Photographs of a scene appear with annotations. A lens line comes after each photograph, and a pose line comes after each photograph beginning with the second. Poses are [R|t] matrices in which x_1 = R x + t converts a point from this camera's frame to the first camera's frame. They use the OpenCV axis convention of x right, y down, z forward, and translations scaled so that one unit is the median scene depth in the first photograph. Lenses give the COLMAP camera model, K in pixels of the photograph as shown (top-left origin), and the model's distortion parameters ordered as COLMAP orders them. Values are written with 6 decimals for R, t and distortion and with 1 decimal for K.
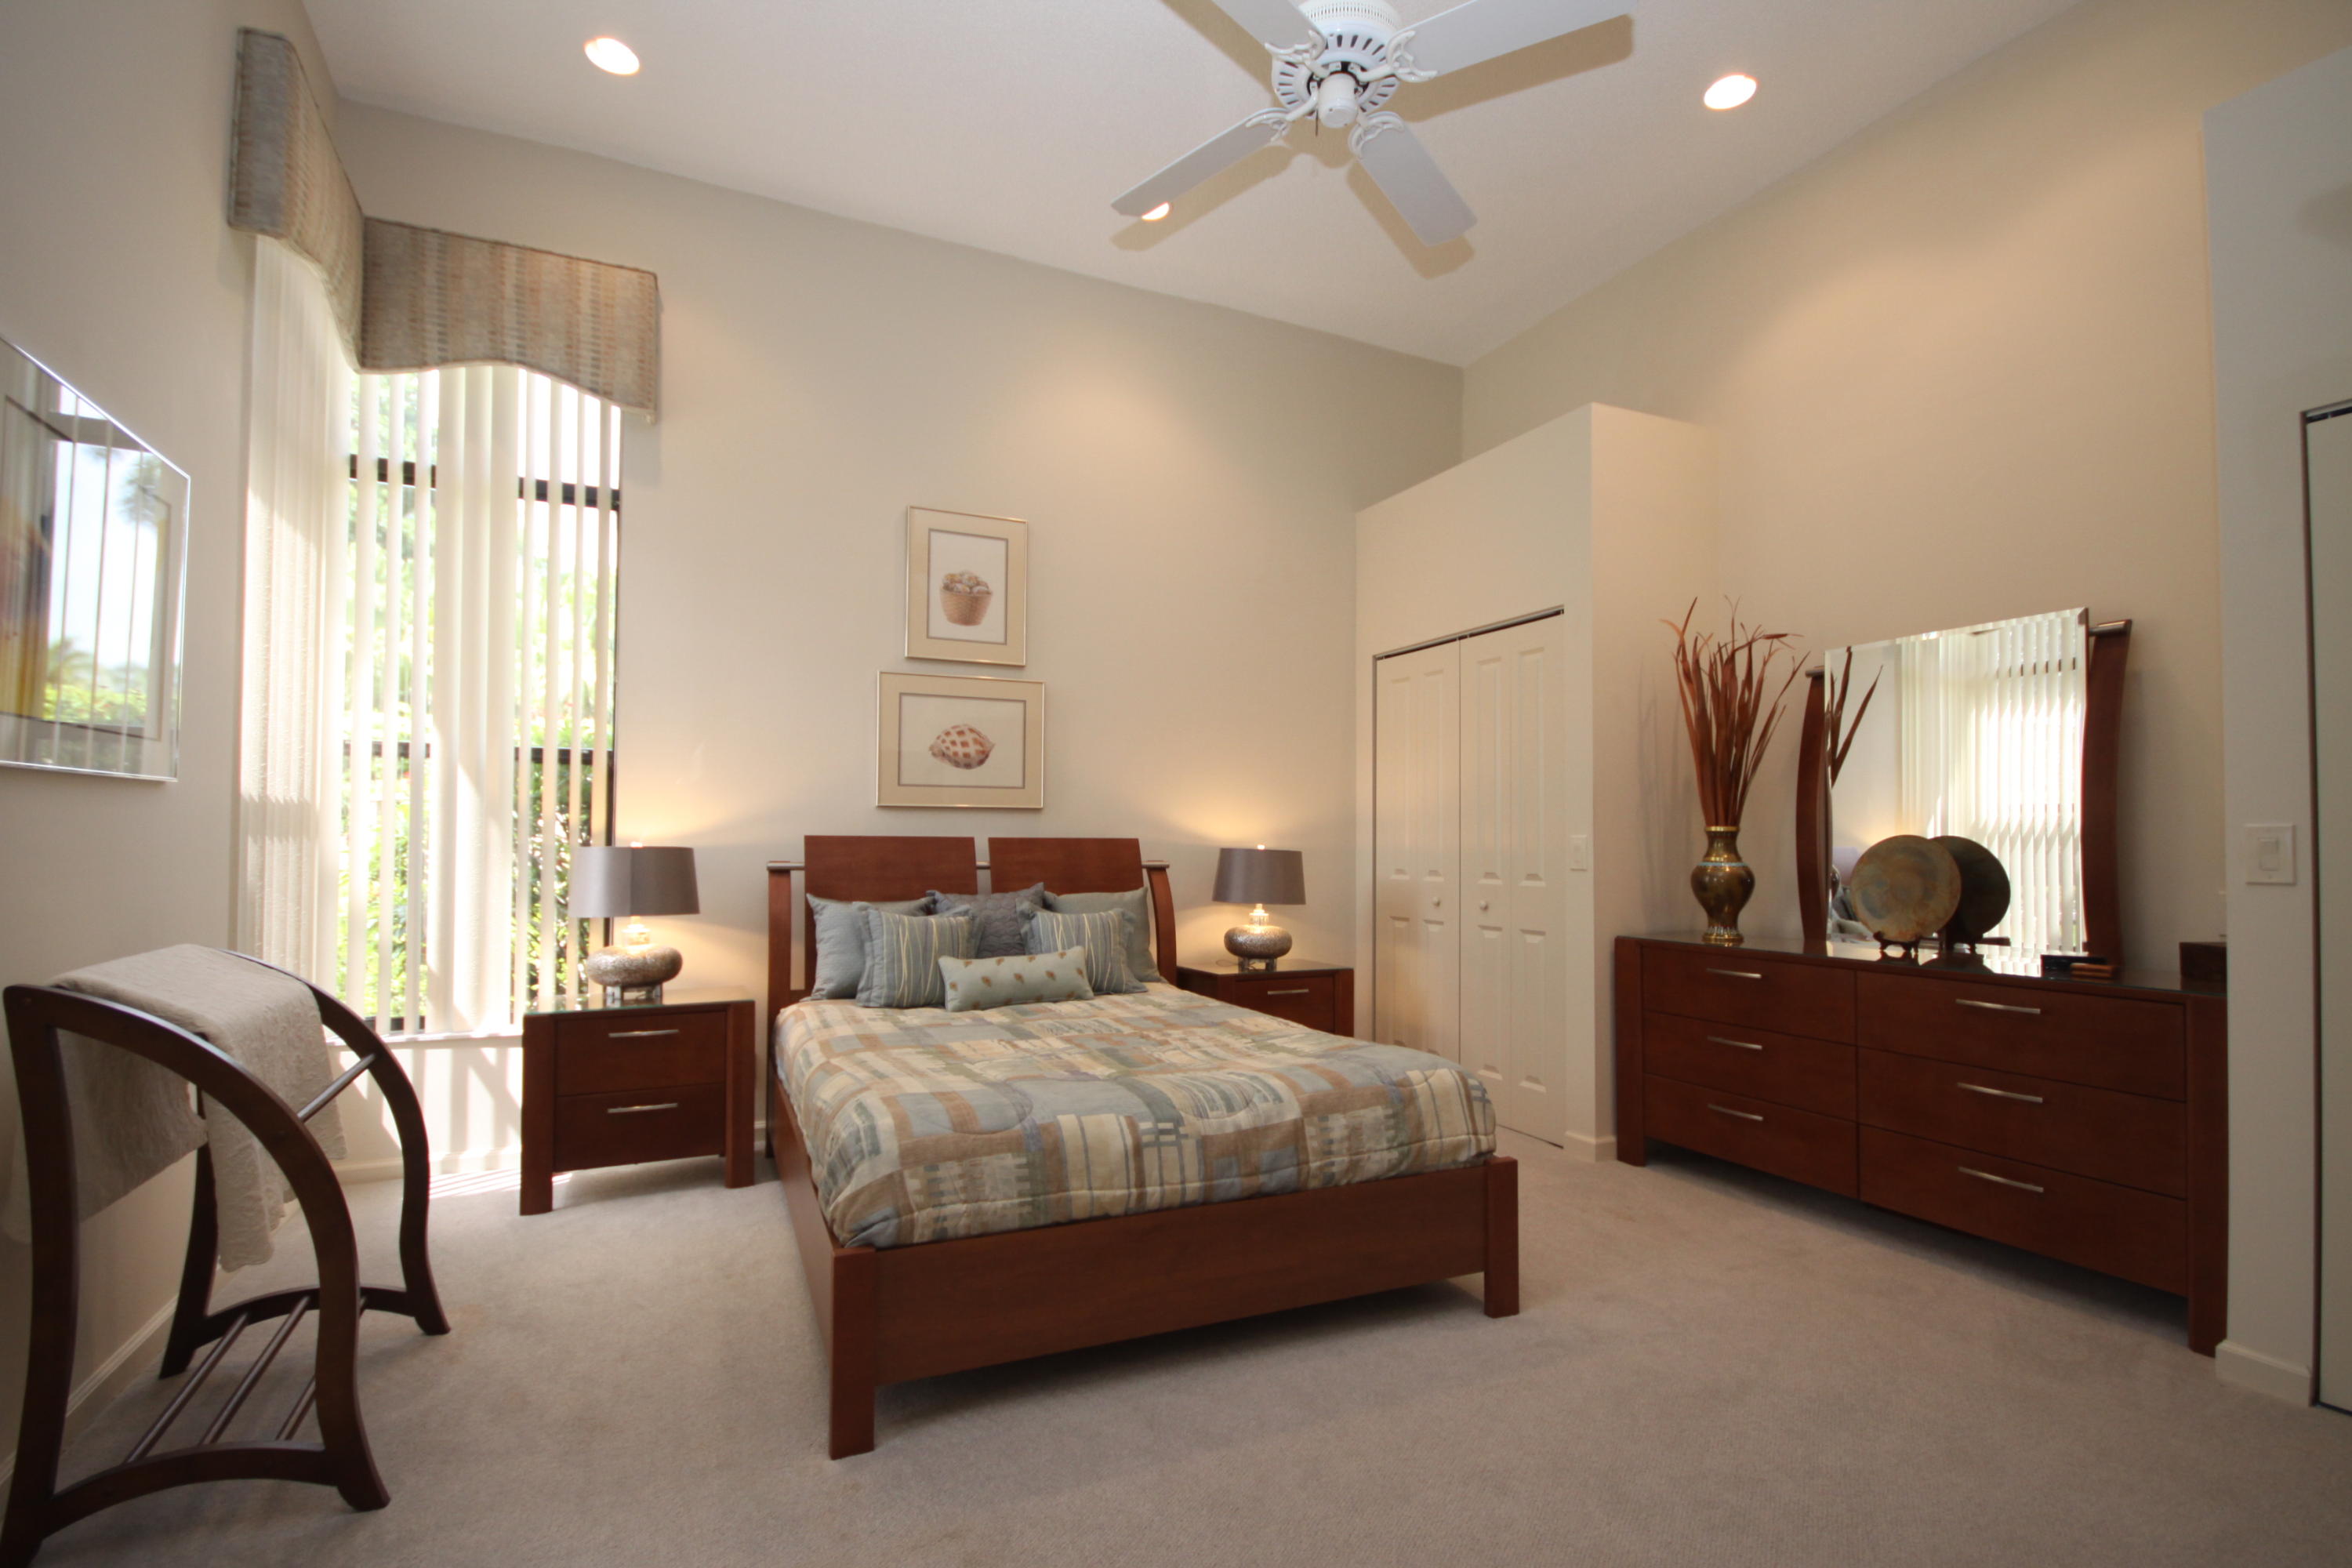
lens RADIAL K [[1083.2, 0, 1181.0], [0, 1083.2, 798.0], [0, 0, 1]] dist [0.004508, -0.005556]
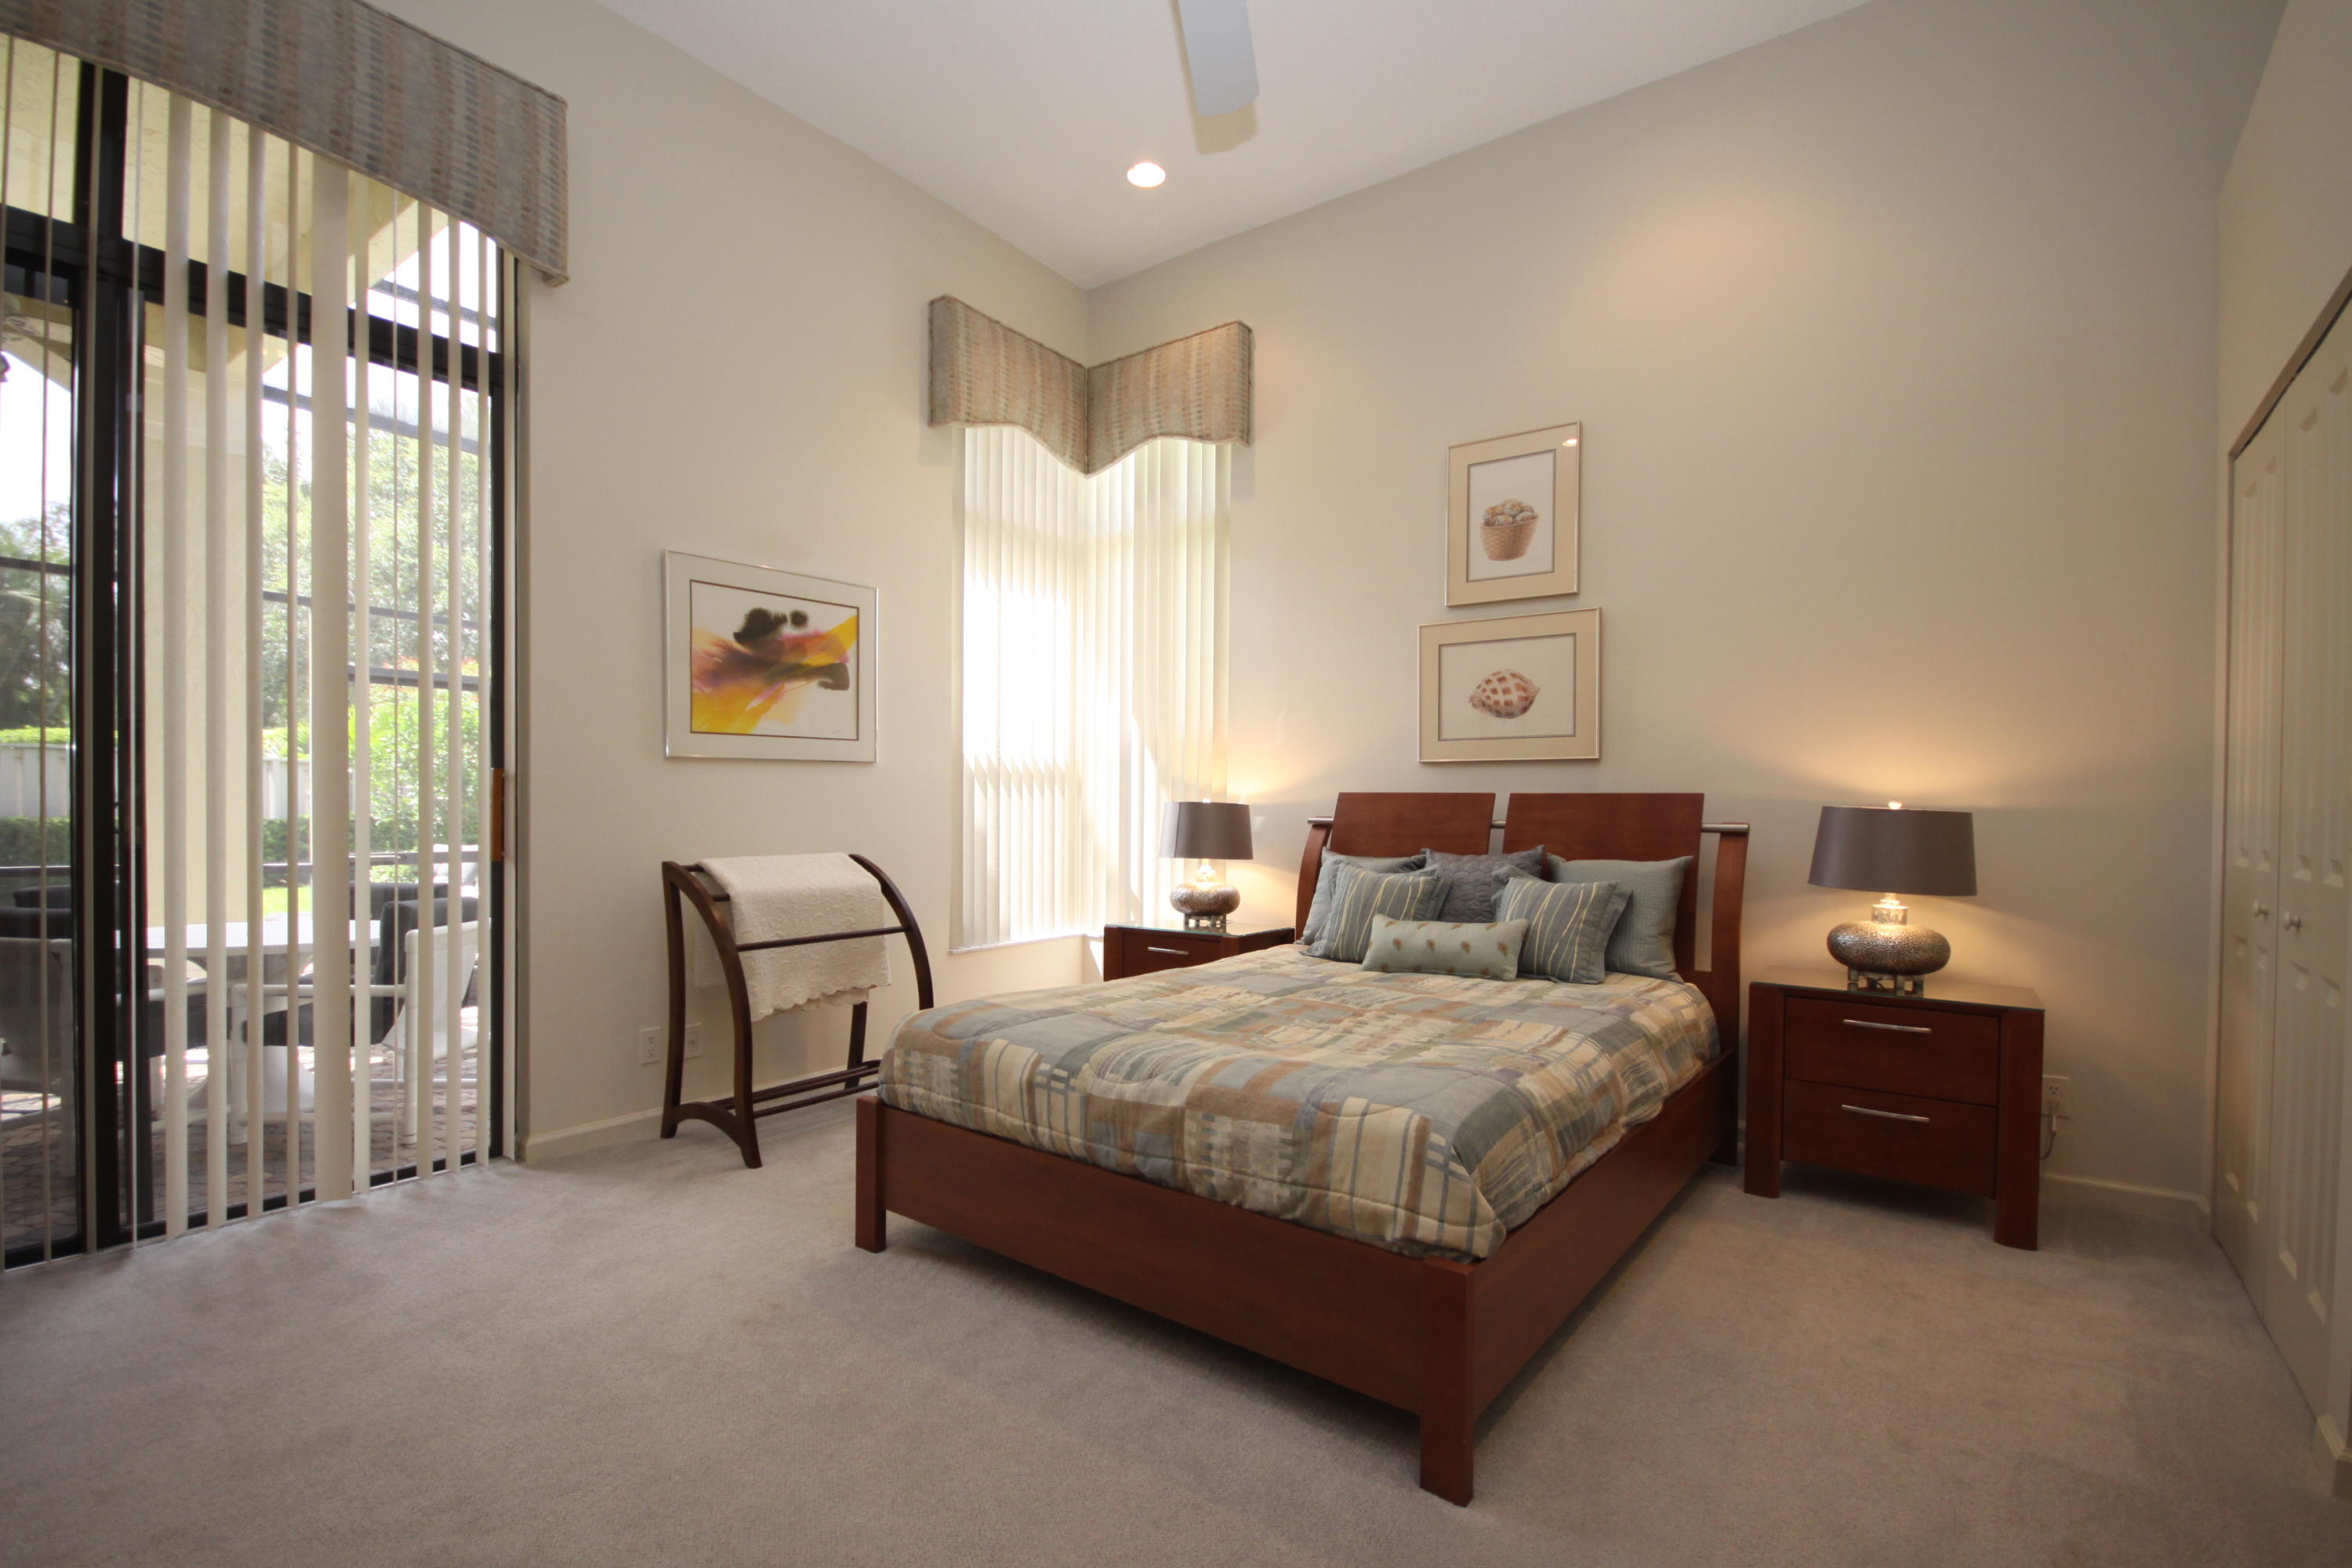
lens RADIAL K [[1083.2, 0, 1181.3], [0, 1083.2, 799.1], [0, 0, 1]] dist [0.004508, -0.005556]
pose [[0.477415, -0.004167, -0.878668, 0.558831], [0.030911, 0.999449, 0.012056, 0.025444], [0.878134, -0.032916, 0.477281, 0.383340]]
